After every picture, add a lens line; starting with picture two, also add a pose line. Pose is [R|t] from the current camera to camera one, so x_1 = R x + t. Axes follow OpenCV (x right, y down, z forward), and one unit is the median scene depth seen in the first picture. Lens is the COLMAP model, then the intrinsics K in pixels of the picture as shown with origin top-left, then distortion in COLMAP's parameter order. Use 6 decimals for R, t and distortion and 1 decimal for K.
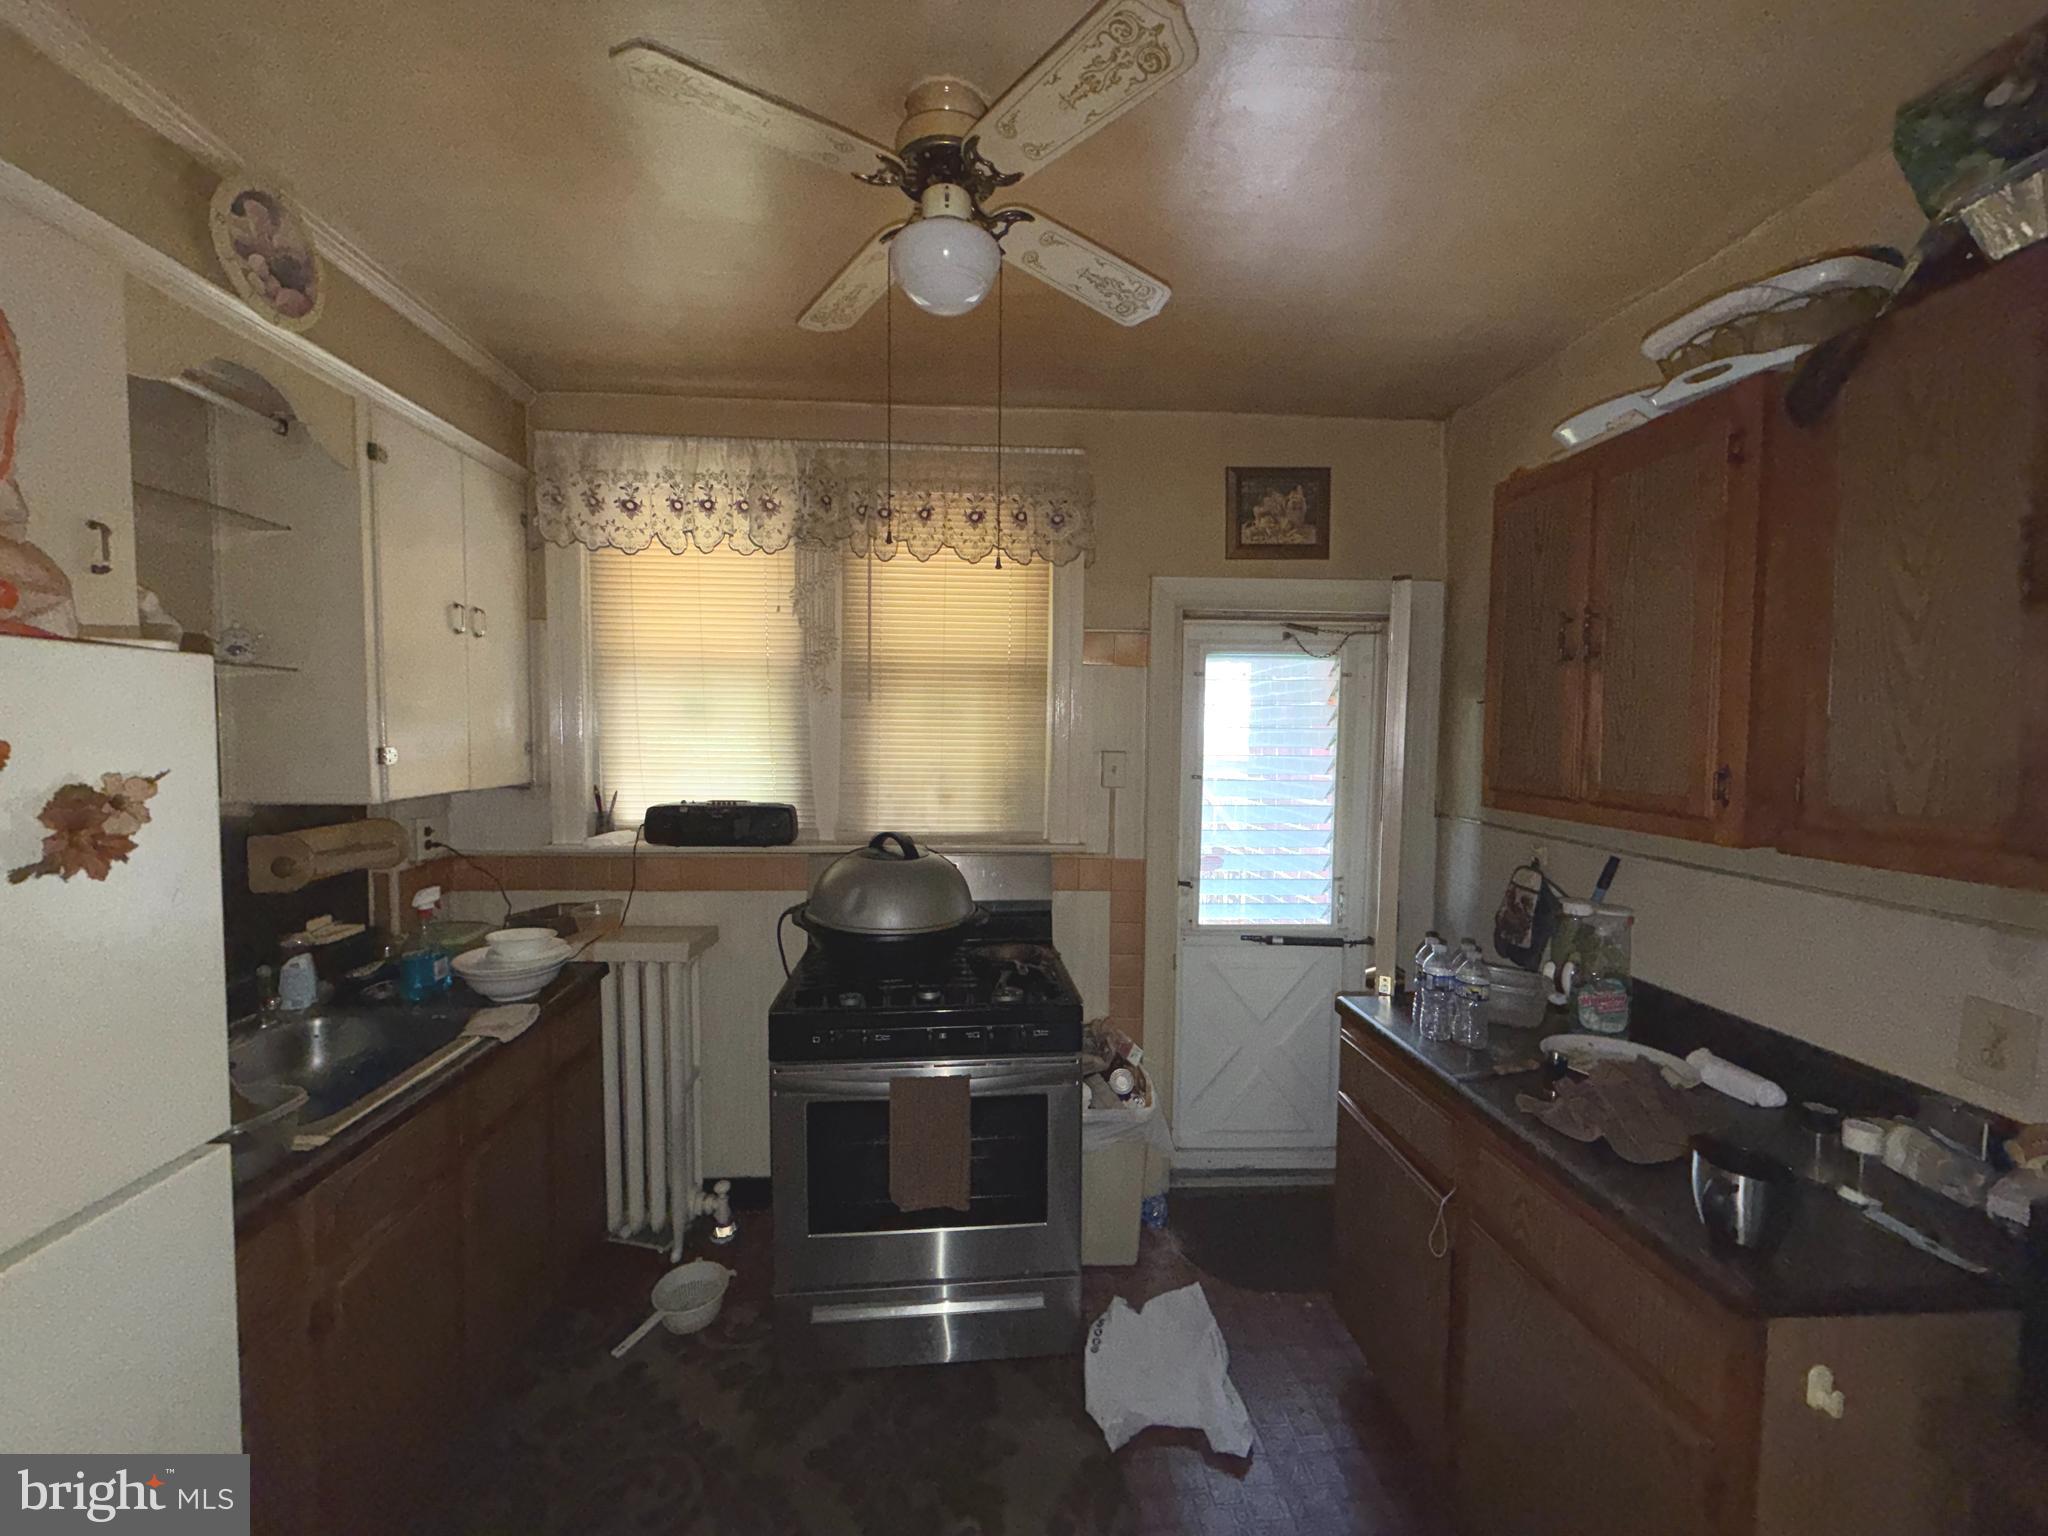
lens RADIAL K [[811.4, 0, 1014.8], [0, 811.4, 769.2], [0, 0, 1]] dist [-0.001489, 0.000145]
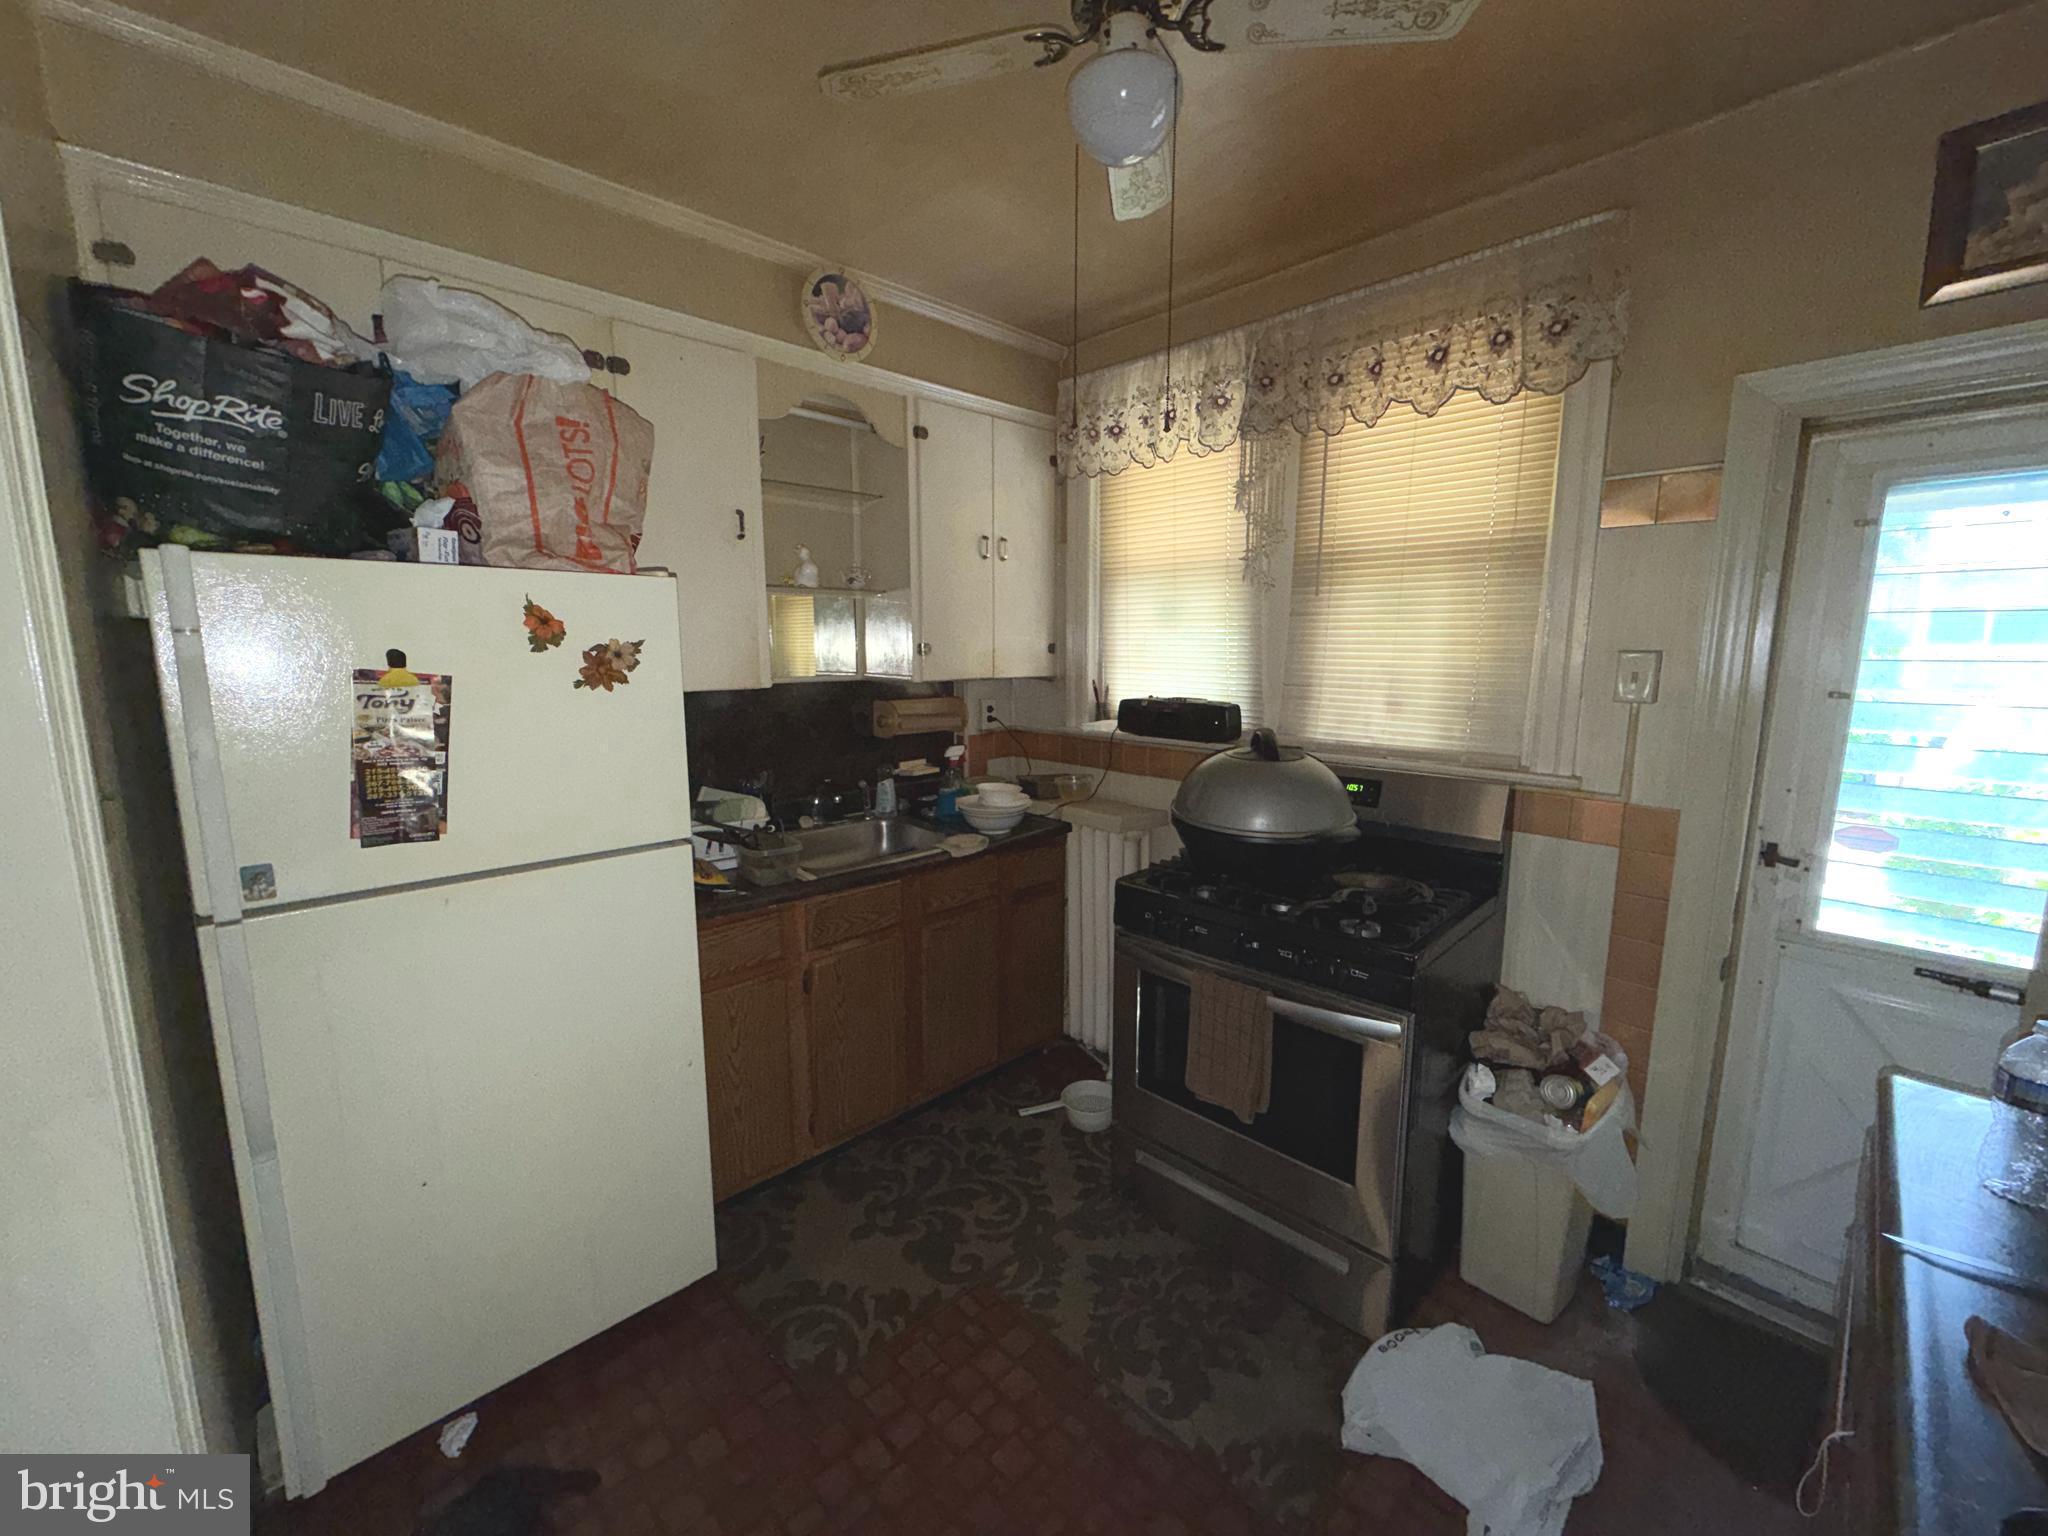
lens RADIAL K [[811.4, 0, 1014.8], [0, 811.4, 769.2], [0, 0, 1]] dist [-0.001489, 0.000145]
pose [[0.641361, 0.109247, -0.759422, 0.346116], [-0.034622, 0.992923, 0.113597, 0.020052], [0.766458, -0.046564, 0.640605, 0.145972]]
